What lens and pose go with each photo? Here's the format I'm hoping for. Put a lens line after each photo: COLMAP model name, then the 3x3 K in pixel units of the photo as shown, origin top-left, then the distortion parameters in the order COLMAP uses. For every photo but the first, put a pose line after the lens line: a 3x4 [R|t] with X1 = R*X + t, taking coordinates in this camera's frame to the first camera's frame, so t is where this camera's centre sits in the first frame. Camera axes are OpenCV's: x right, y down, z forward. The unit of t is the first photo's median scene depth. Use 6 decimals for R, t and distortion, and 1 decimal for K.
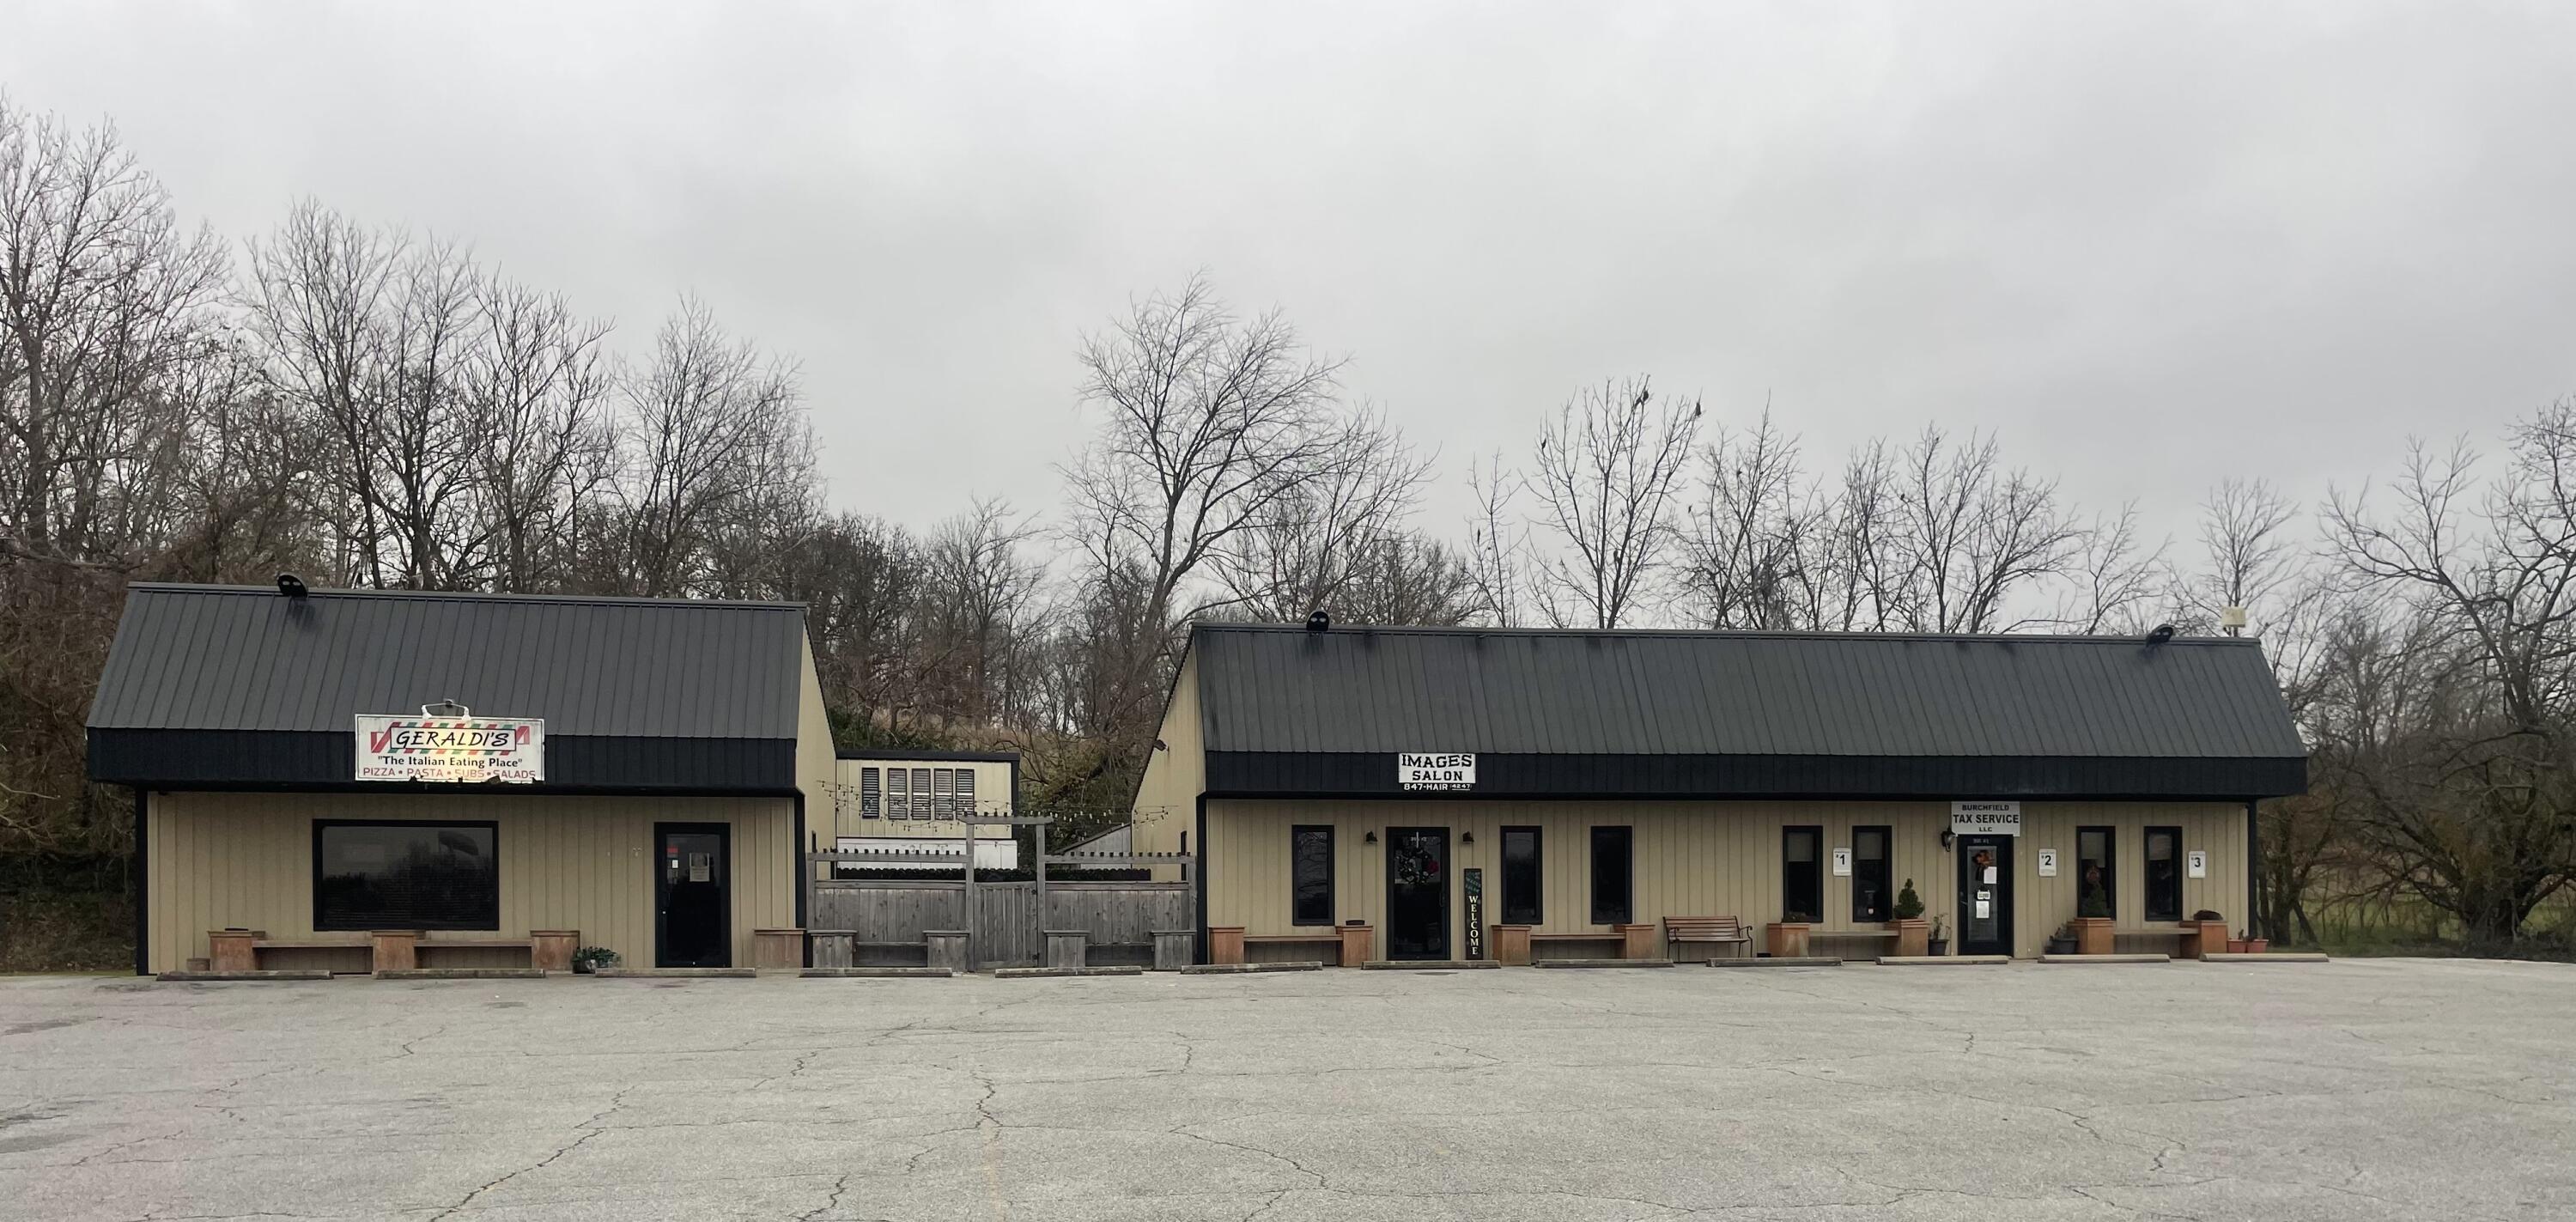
lens RADIAL K [[1916.8, 0, 1289.1], [0, 1916.8, 949.6], [0, 0, 1]] dist [0.081182, -0.097814]
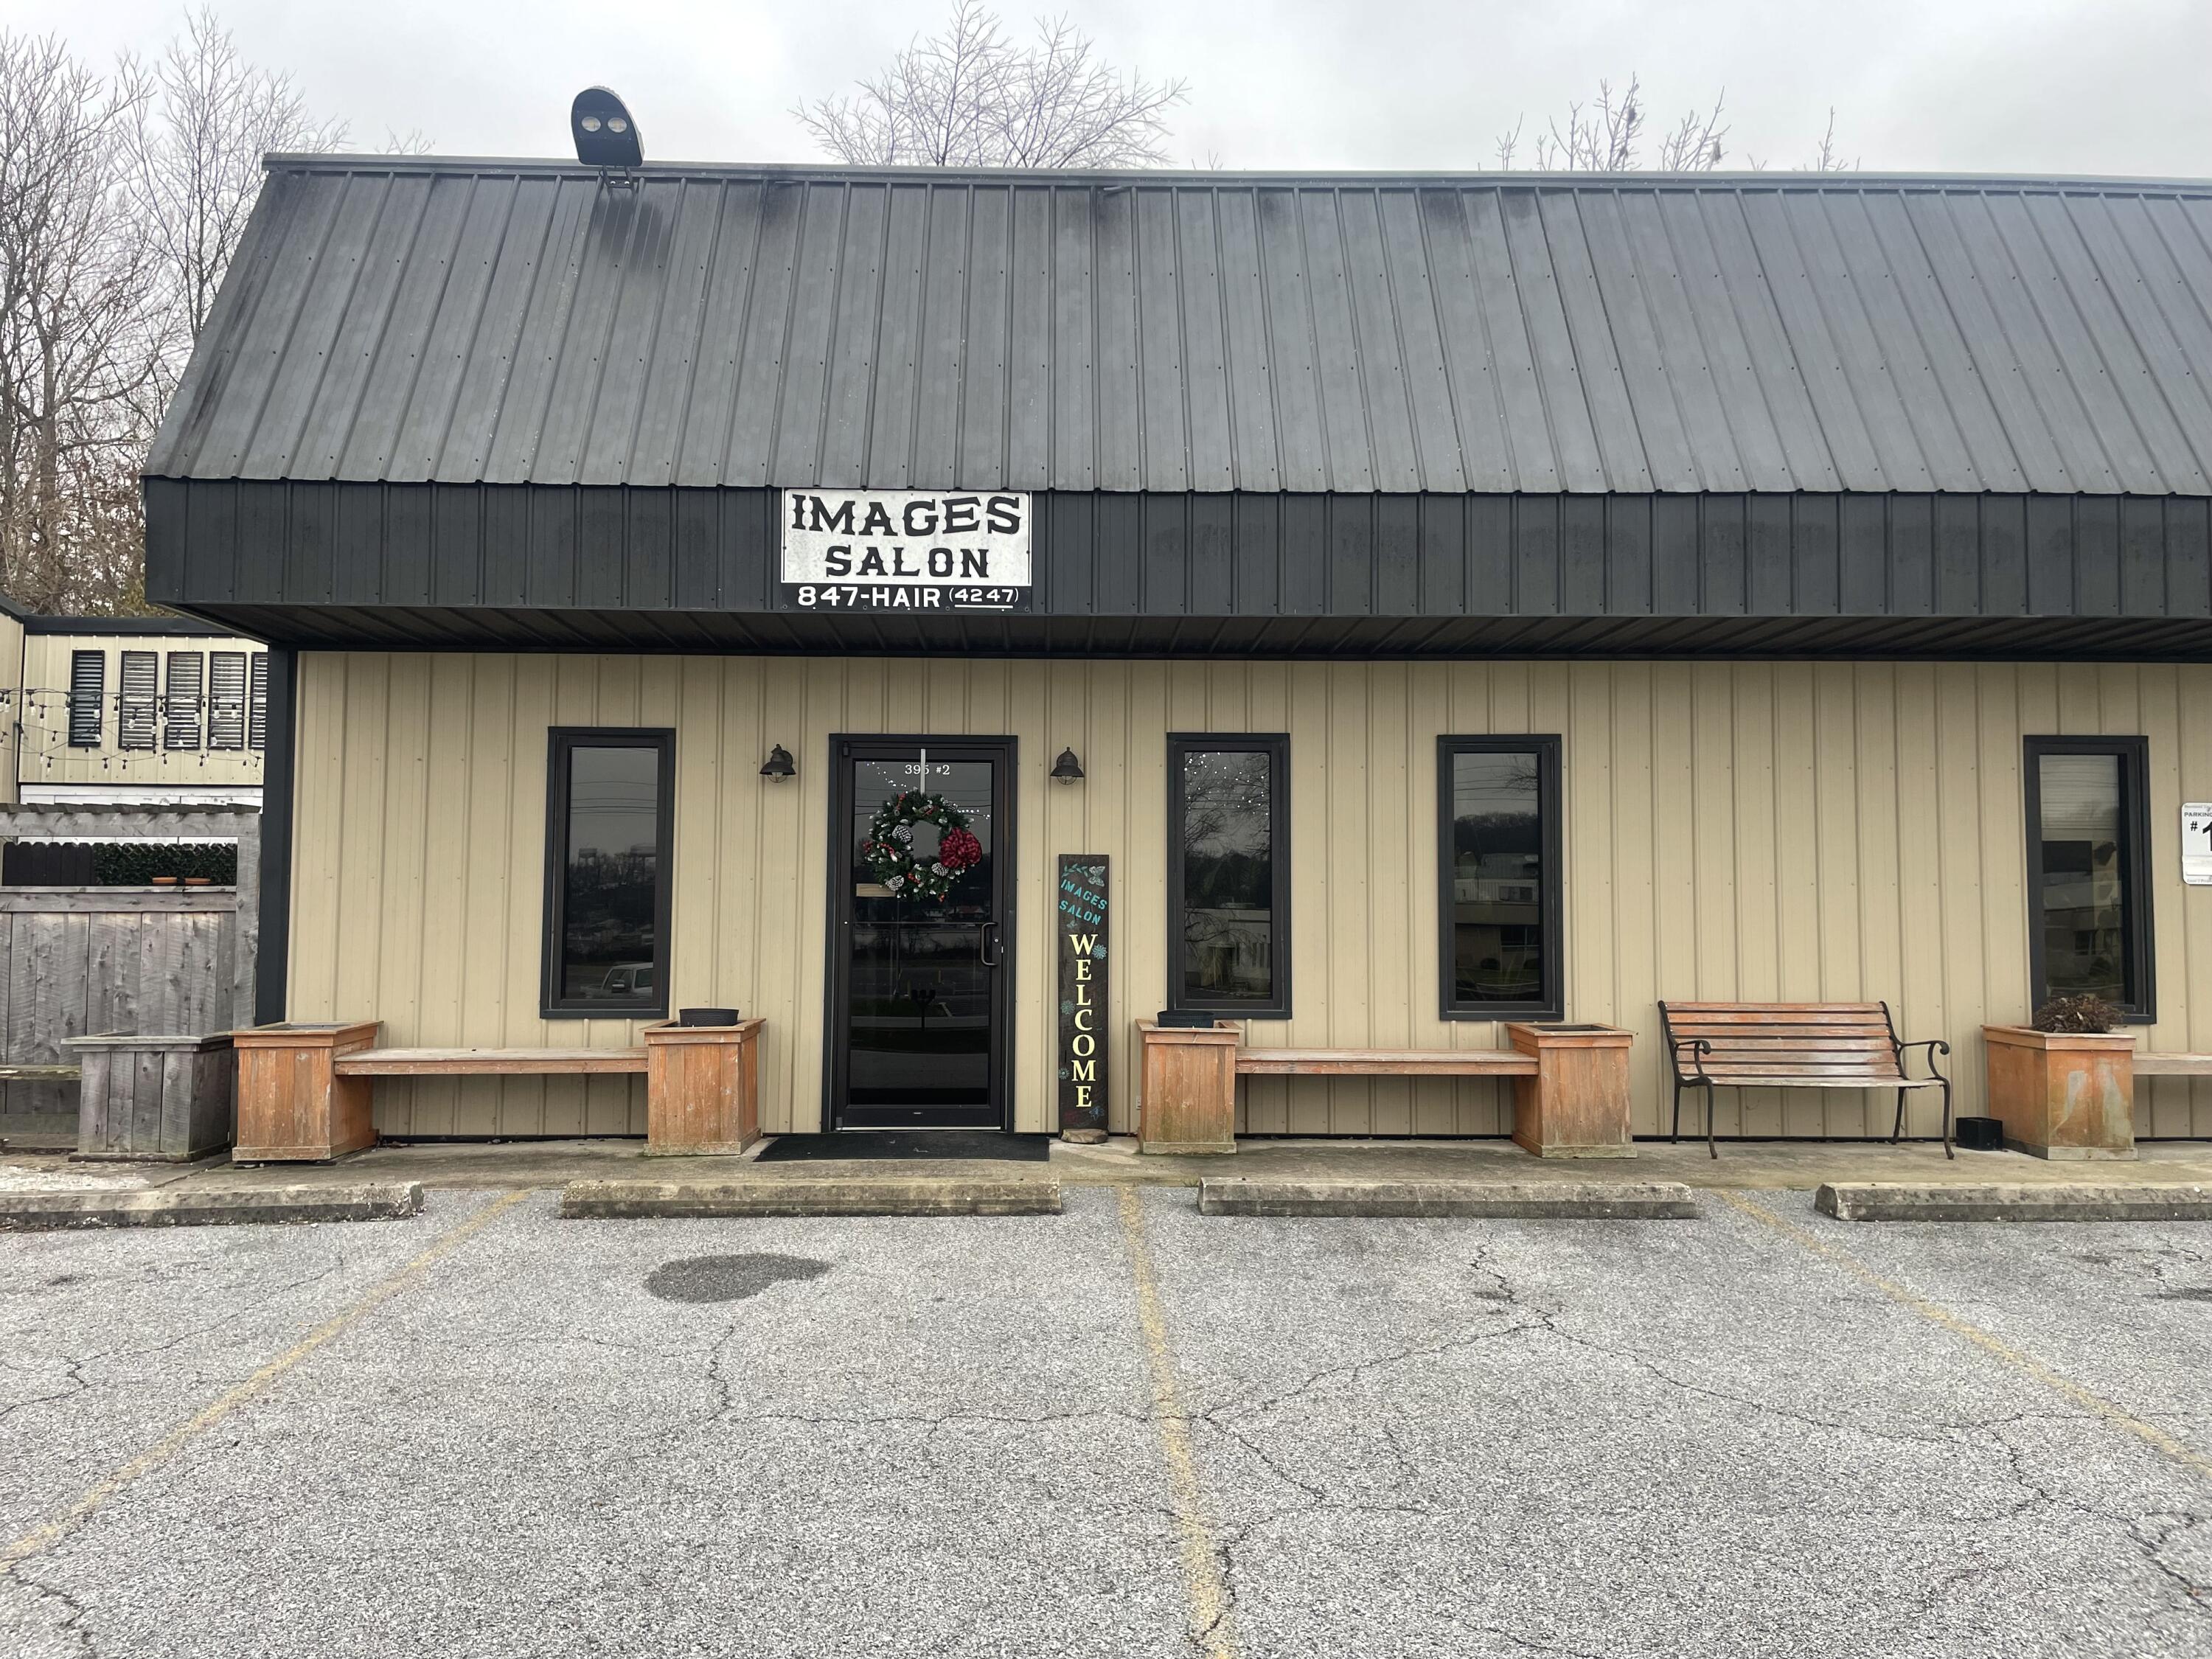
lens RADIAL K [[1636.8, 0, 1106.0], [0, 1636.8, 829.5], [0, 0, 1]] dist [0.090475, -0.111448]
pose [[0.990167, 0.004921, -0.139806, 0.140980], [-0.011606, 0.998826, -0.047036, -0.033074], [0.139410, 0.048196, 0.989061, 0.708383]]
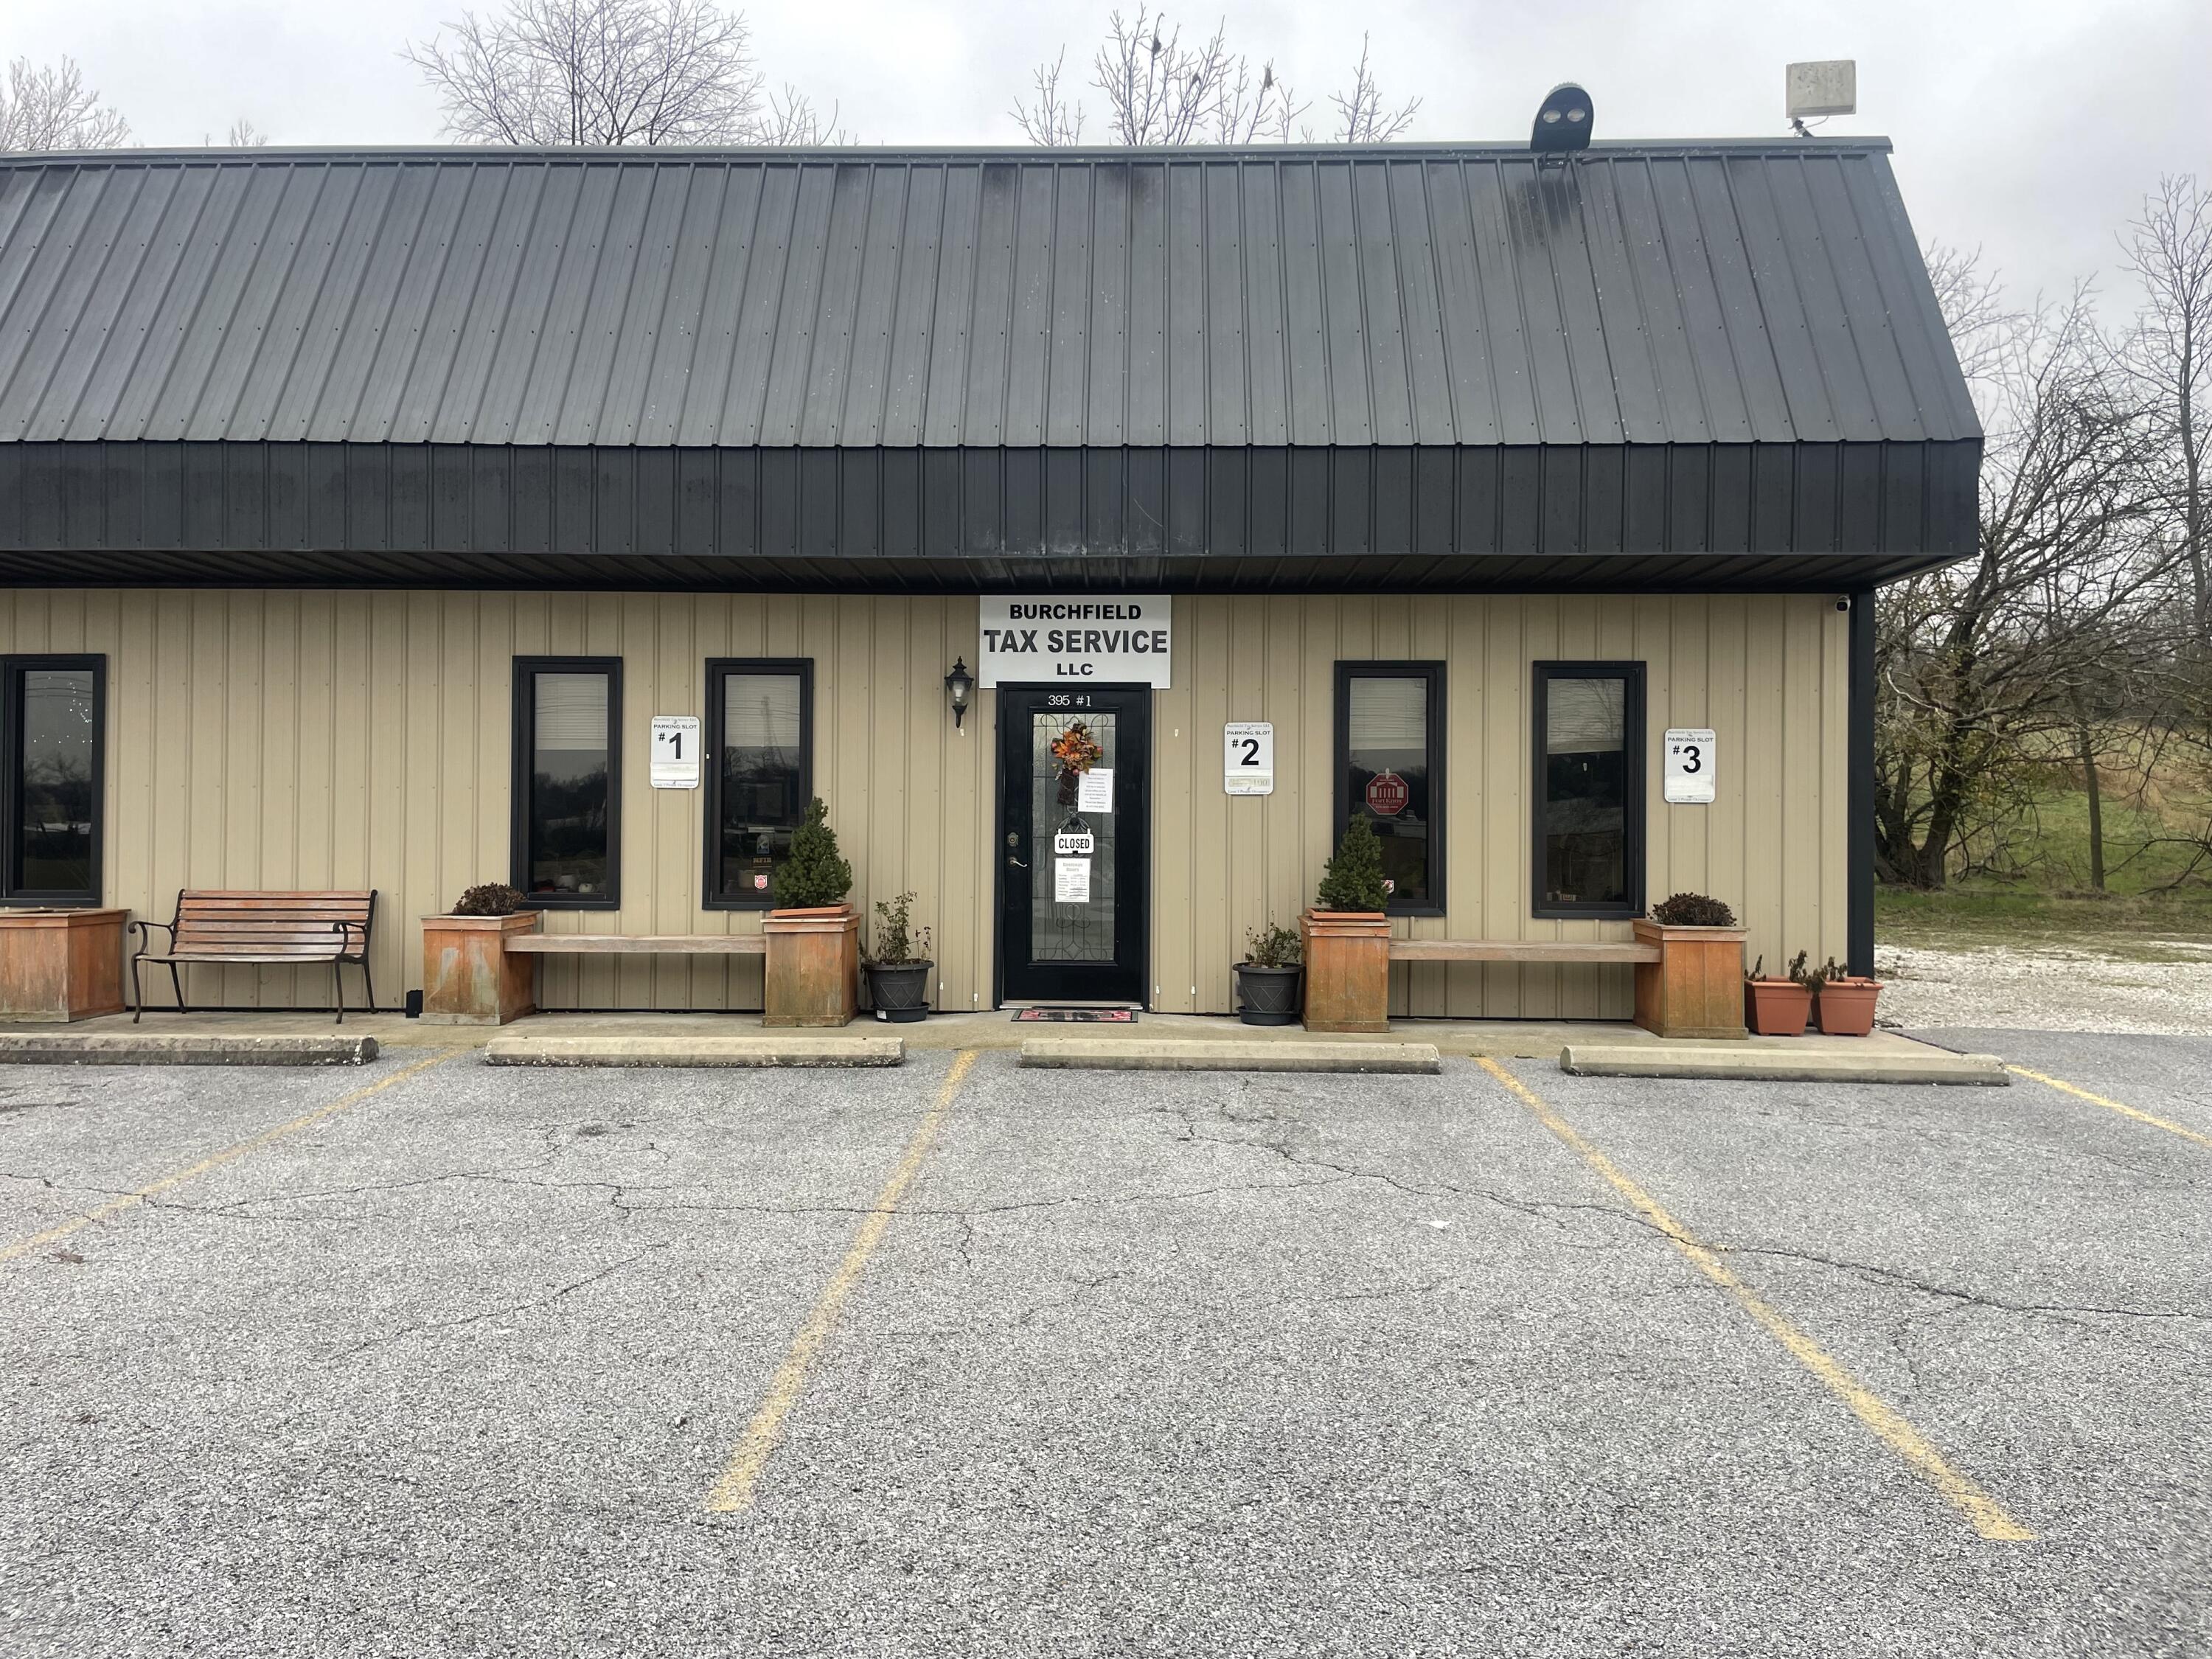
lens RADIAL K [[1460.9, 0, 1106.0], [0, 1460.9, 829.5], [0, 0, 1]] dist [0.018830, -0.002898]
pose [[0.981996, 0.016458, -0.188183, 0.439887], [-0.014989, 0.999845, 0.009226, -0.035210], [0.188306, -0.006239, 0.982091, 0.754204]]
